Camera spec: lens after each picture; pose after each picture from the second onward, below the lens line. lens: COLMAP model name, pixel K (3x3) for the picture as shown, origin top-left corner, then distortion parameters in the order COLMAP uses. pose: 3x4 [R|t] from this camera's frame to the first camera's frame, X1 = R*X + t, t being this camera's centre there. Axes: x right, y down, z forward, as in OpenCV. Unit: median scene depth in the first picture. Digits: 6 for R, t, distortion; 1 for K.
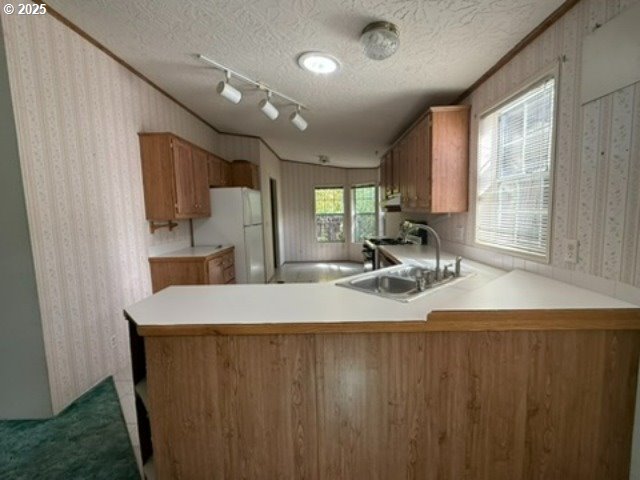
lens RADIAL K [[287.0, 0, 321.6], [0, 287.0, 240.7], [0, 0, 1]] dist [-0.003299, 0.000184]
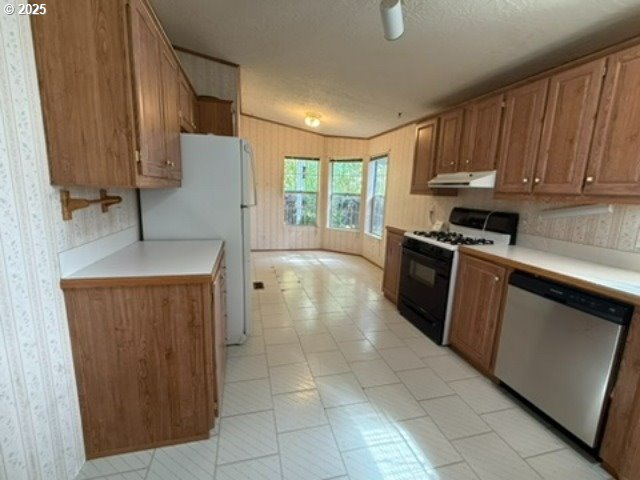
lens RADIAL K [[287.0, 0, 320.4], [0, 287.0, 241.2], [0, 0, 1]] dist [-0.003299, 0.000184]
pose [[0.959575, 0.011443, 0.281221, -0.333140], [-0.033518, 0.996709, 0.073810, -0.034898], [-0.279450, -0.080252, 0.956800, 0.468593]]
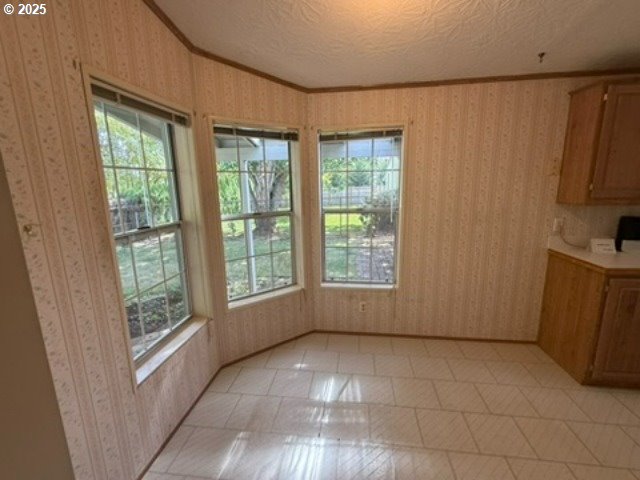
lens RADIAL K [[287.0, 0, 323.1], [0, 287.0, 241.4], [0, 0, 1]] dist [-0.003299, 0.000184]
pose [[0.092946, -0.177694, 0.979687, -0.408522], [0.121676, 0.978598, 0.165952, -0.244416], [-0.988208, 0.103780, 0.112578, 1.955693]]
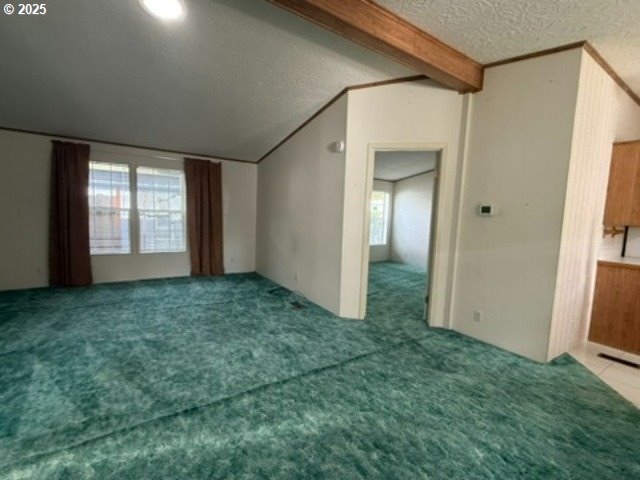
lens RADIAL K [[287.0, 0, 318.6], [0, 287.0, 240.0], [0, 0, 1]] dist [-0.003299, 0.000184]
pose [[0.559831, 0.127295, -0.818771, -0.296809], [-0.139474, 0.988507, 0.058320, 0.062289], [0.816784, 0.081548, 0.571151, -0.417552]]
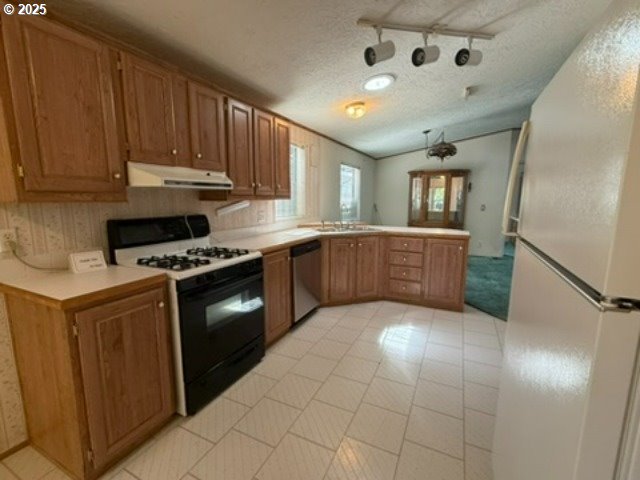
lens RADIAL K [[287.0, 0, 323.0], [0, 287.0, 240.2], [0, 0, 1]] dist [-0.003299, 0.000184]
pose [[-0.909798, -0.038108, 0.413299, -0.232392], [0.062361, 0.971922, 0.226890, -0.156305], [-0.410341, 0.232198, -0.881876, 1.613585]]
